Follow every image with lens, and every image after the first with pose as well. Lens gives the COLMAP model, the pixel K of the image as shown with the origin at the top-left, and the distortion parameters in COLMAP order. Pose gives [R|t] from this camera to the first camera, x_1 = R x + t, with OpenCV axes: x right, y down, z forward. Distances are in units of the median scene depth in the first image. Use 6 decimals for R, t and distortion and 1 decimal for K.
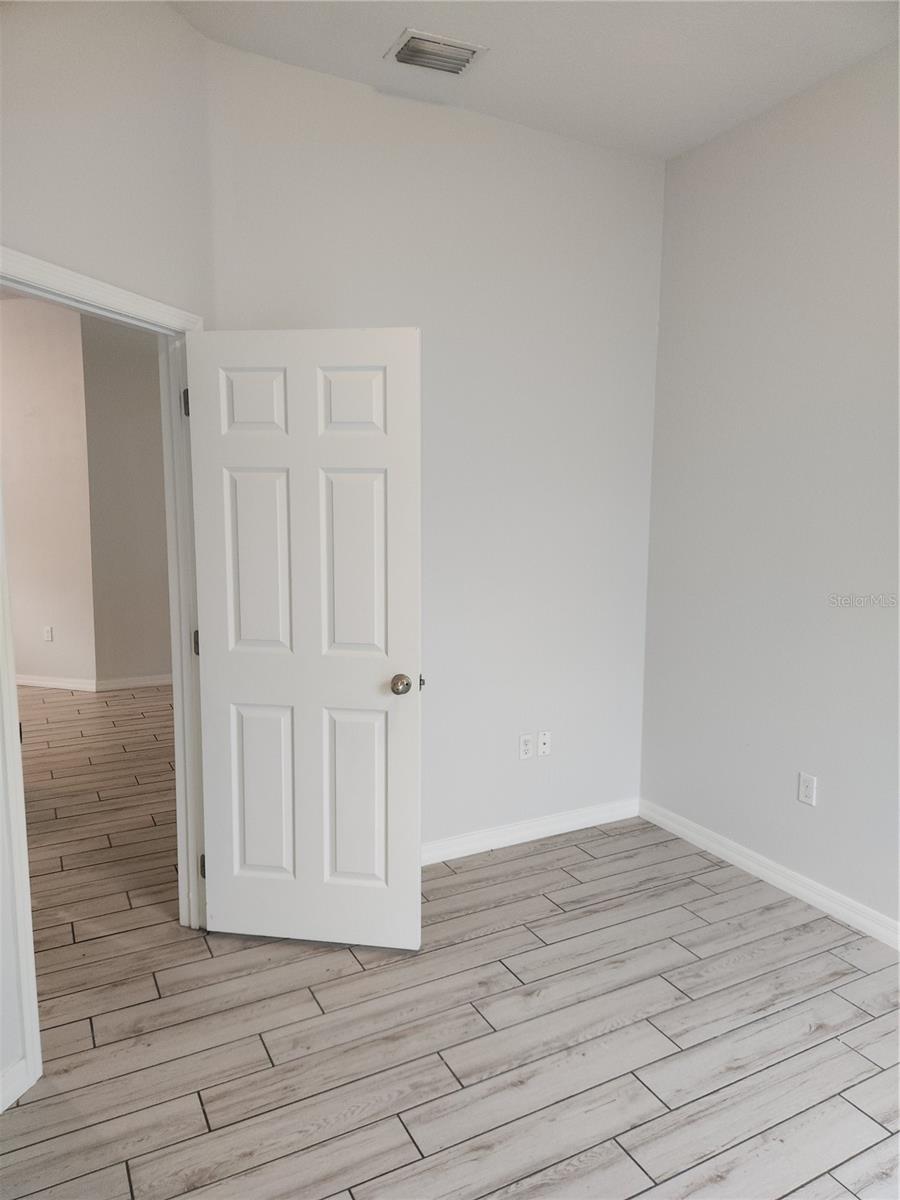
lens RADIAL K [[809.6, 0, 447.2], [0, 809.6, 608.9], [0, 0, 1]] dist [0.068939, -0.058023]
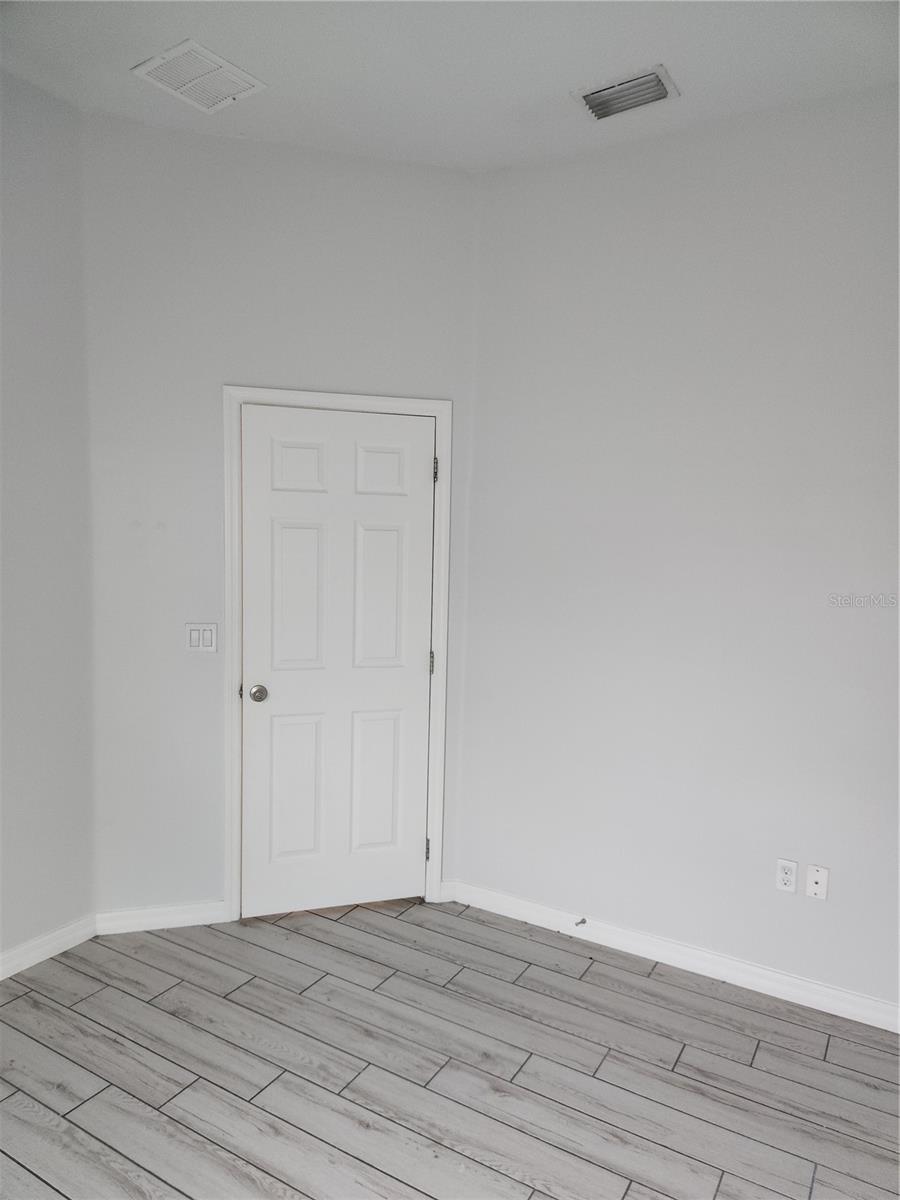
lens RADIAL K [[809.6, 0, 448.6], [0, 809.6, 592.7], [0, 0, 1]] dist [0.068939, -0.058023]
pose [[0.511927, 0.067134, -0.856402, 0.855970], [-0.140502, 0.990060, -0.006376, -0.058888], [0.847461, 0.123590, 0.516271, 0.447912]]
